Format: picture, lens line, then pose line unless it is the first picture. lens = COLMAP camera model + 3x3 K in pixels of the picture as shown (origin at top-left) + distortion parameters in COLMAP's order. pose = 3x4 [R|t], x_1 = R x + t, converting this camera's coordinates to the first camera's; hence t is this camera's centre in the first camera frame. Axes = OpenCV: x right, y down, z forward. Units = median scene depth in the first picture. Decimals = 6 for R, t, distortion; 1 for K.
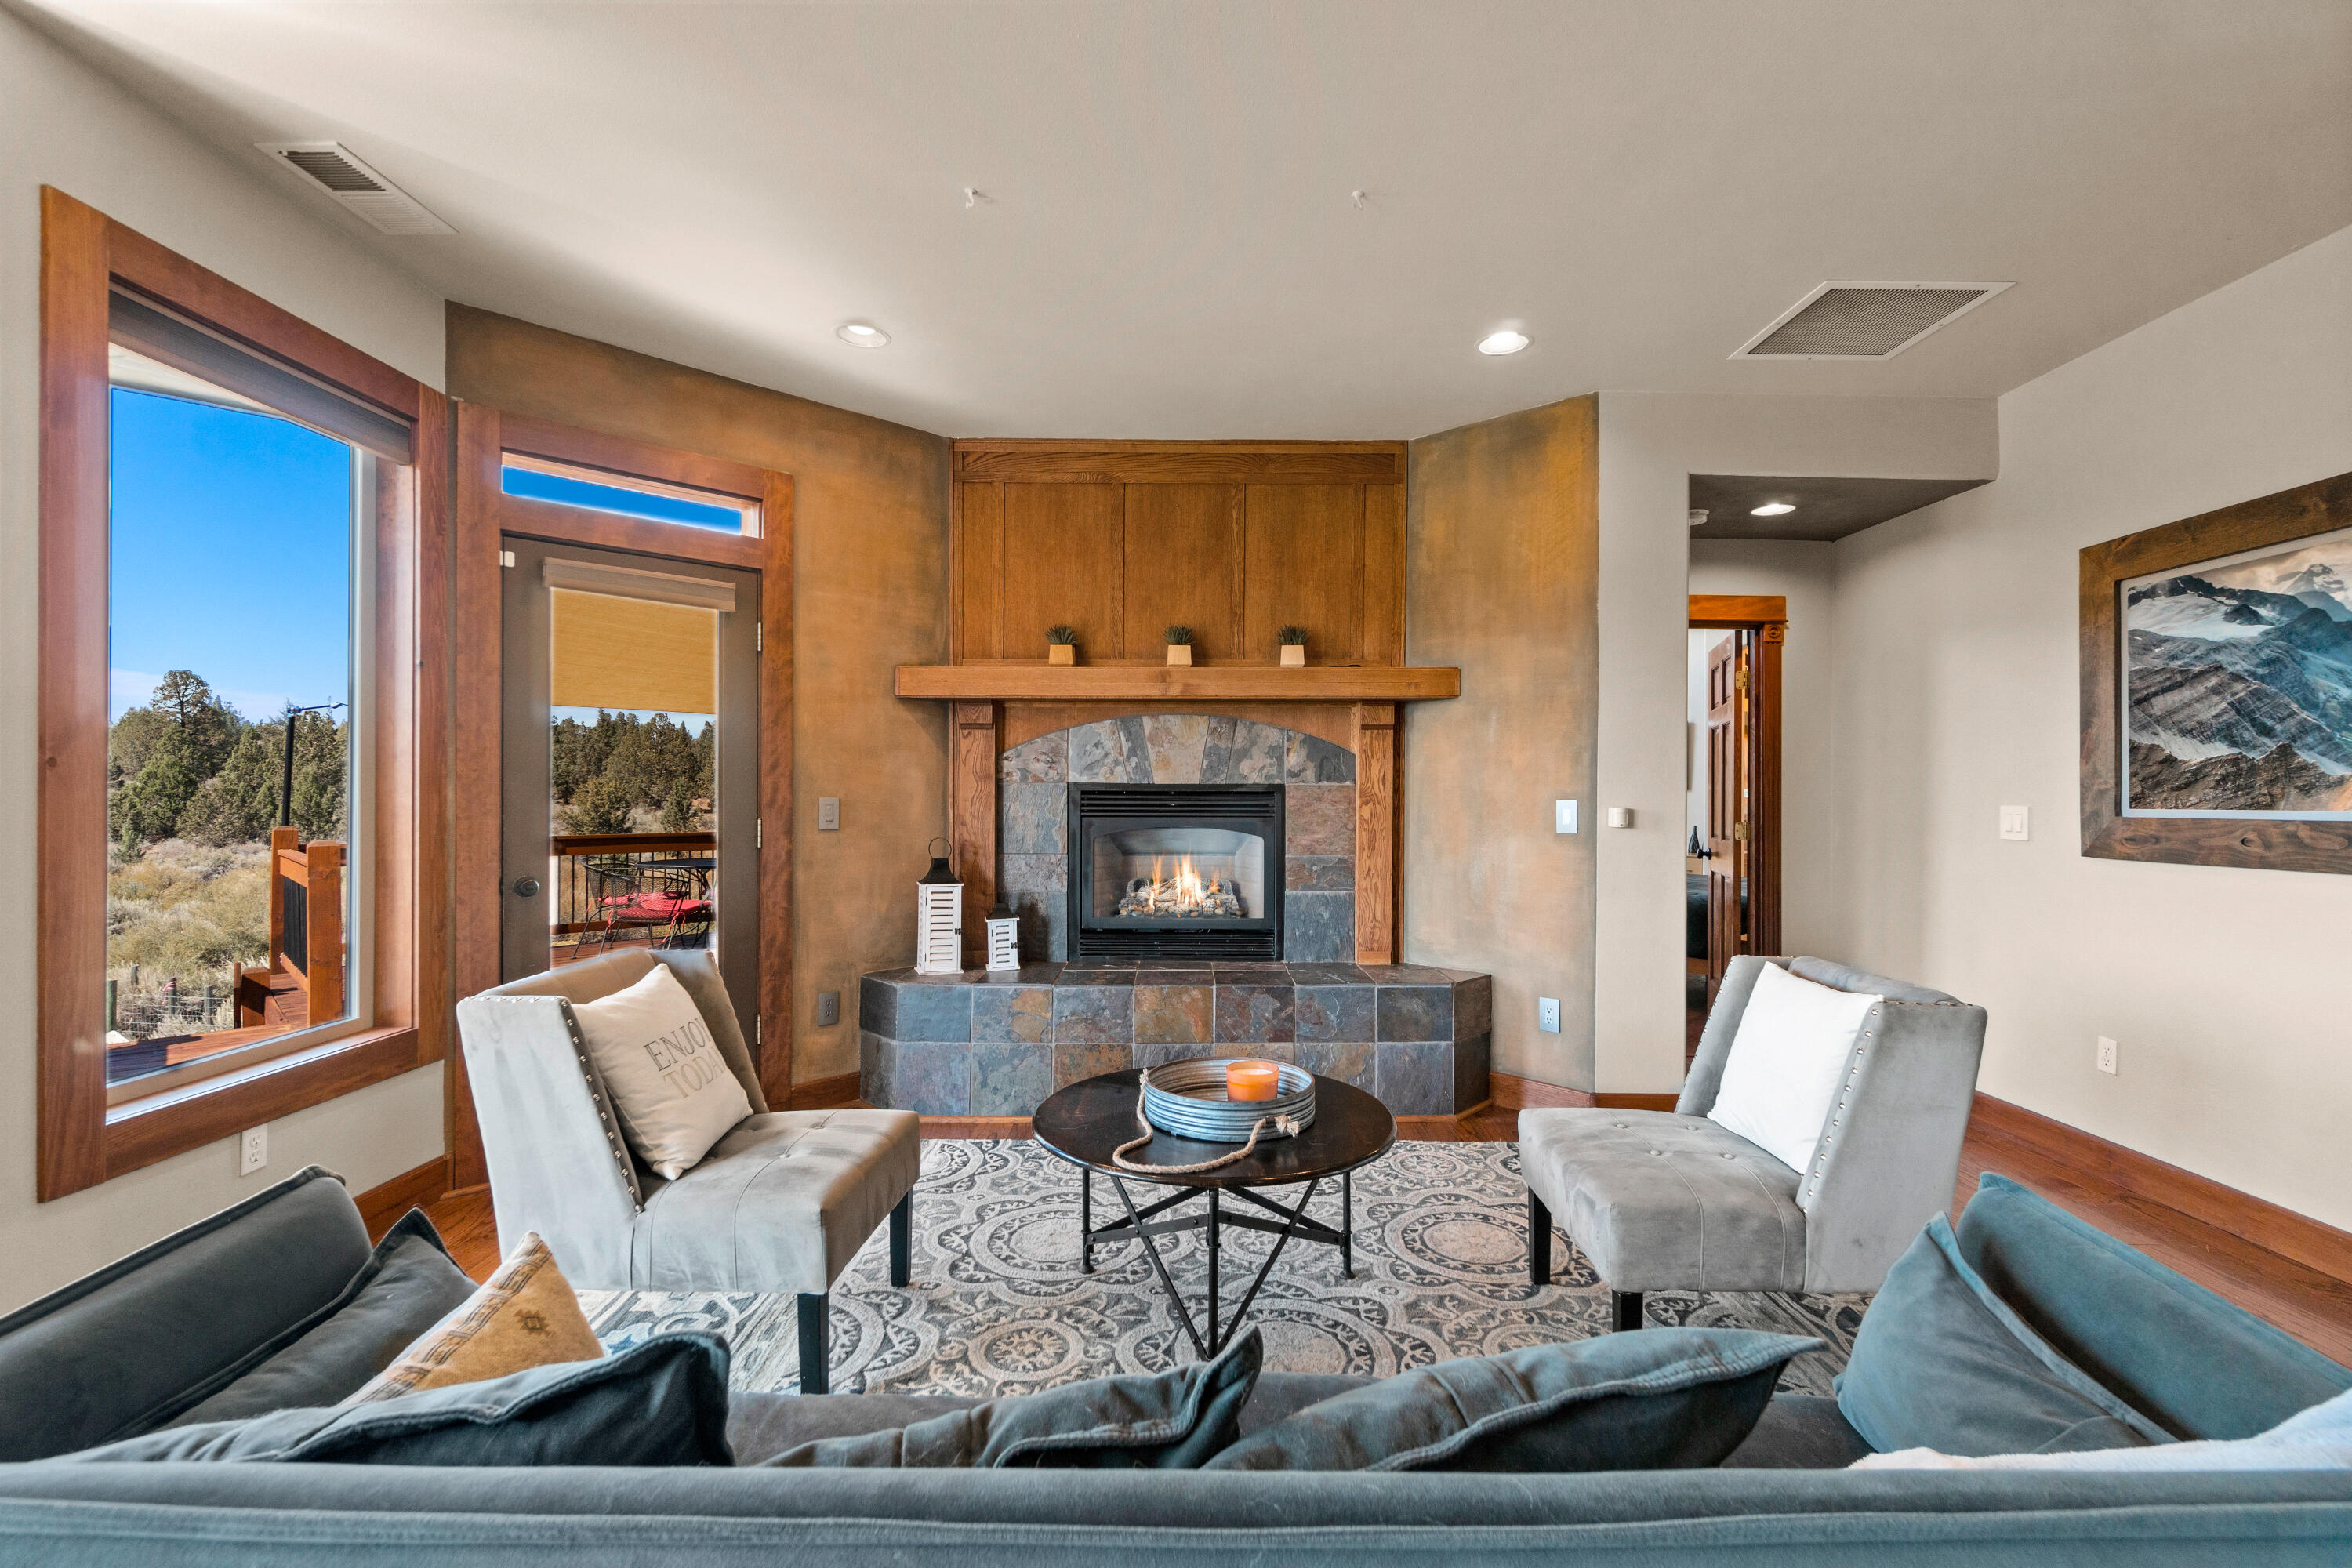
lens RADIAL K [[1010.6, 0, 1198.1], [0, 1010.6, 788.0], [0, 0, 1]] dist [-0.002339, 0.001075]
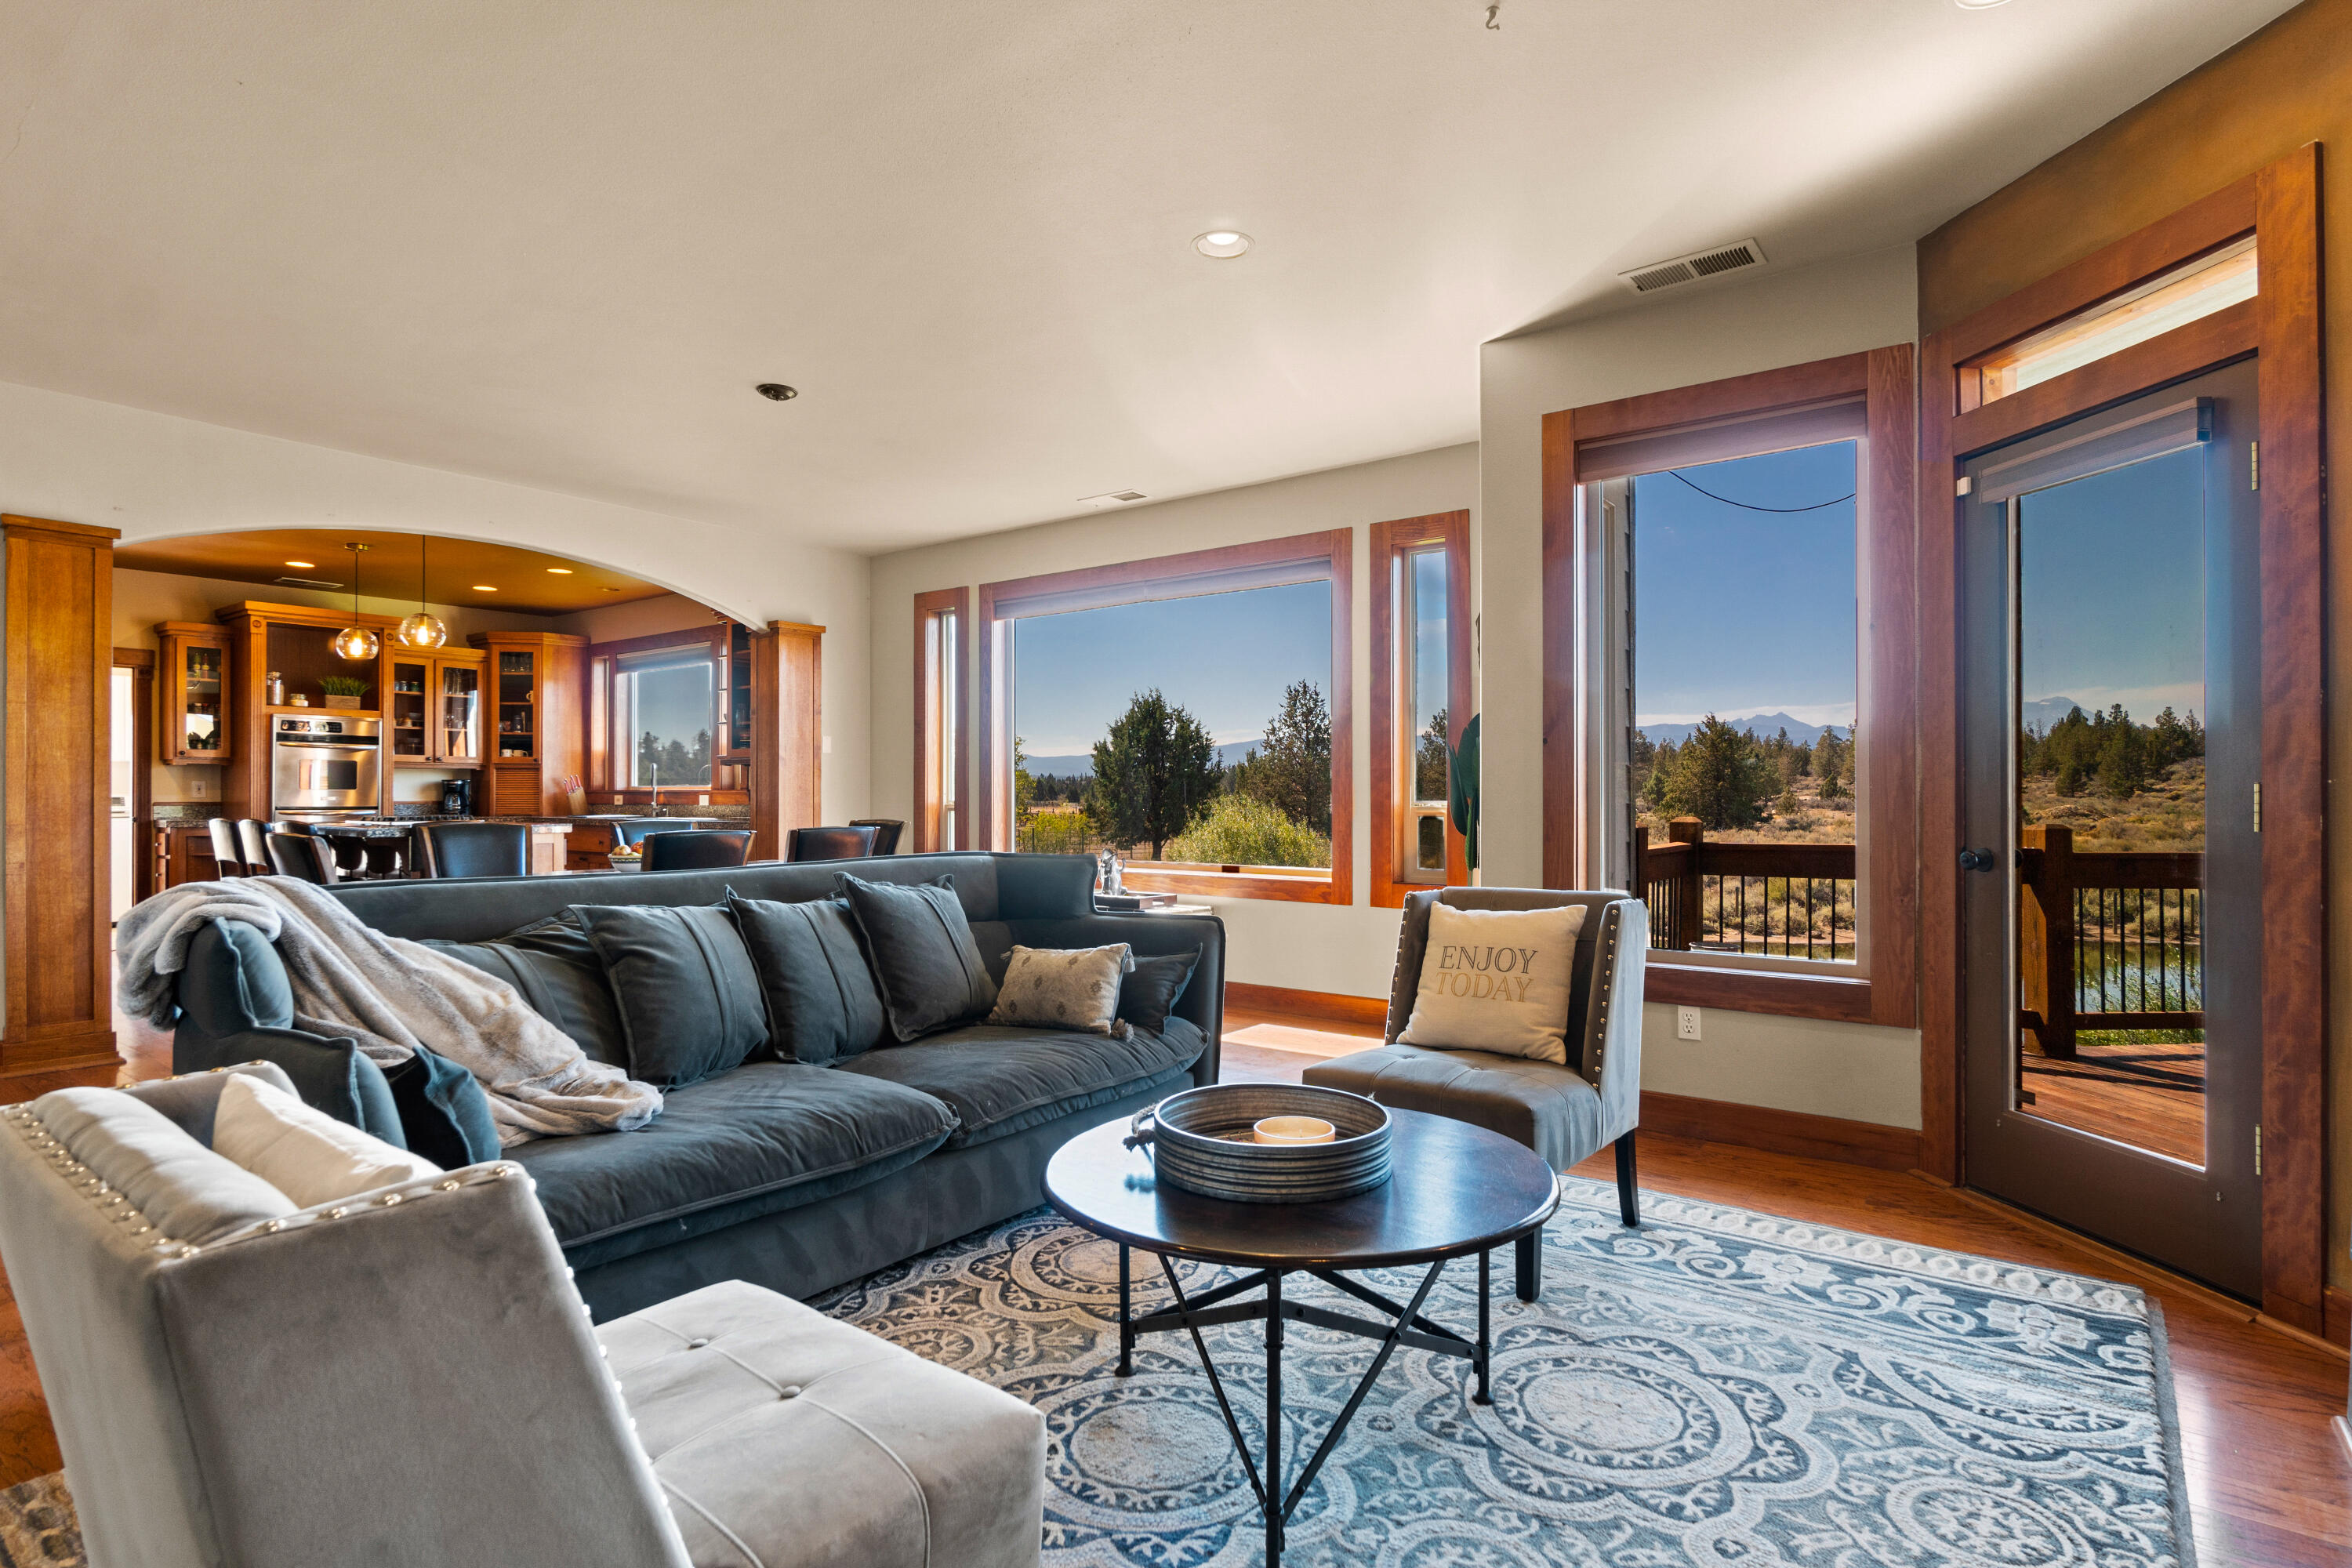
lens RADIAL K [[1183.8, 0, 1189.4], [0, 1183.8, 789.7], [0, 0, 1]] dist [-0.004461, -0.000270]
pose [[-0.601798, -0.011235, -0.798569, 0.542528], [-0.004618, 0.999933, -0.010588, 0.052696], [0.798635, -0.002684, -0.601810, 1.075107]]
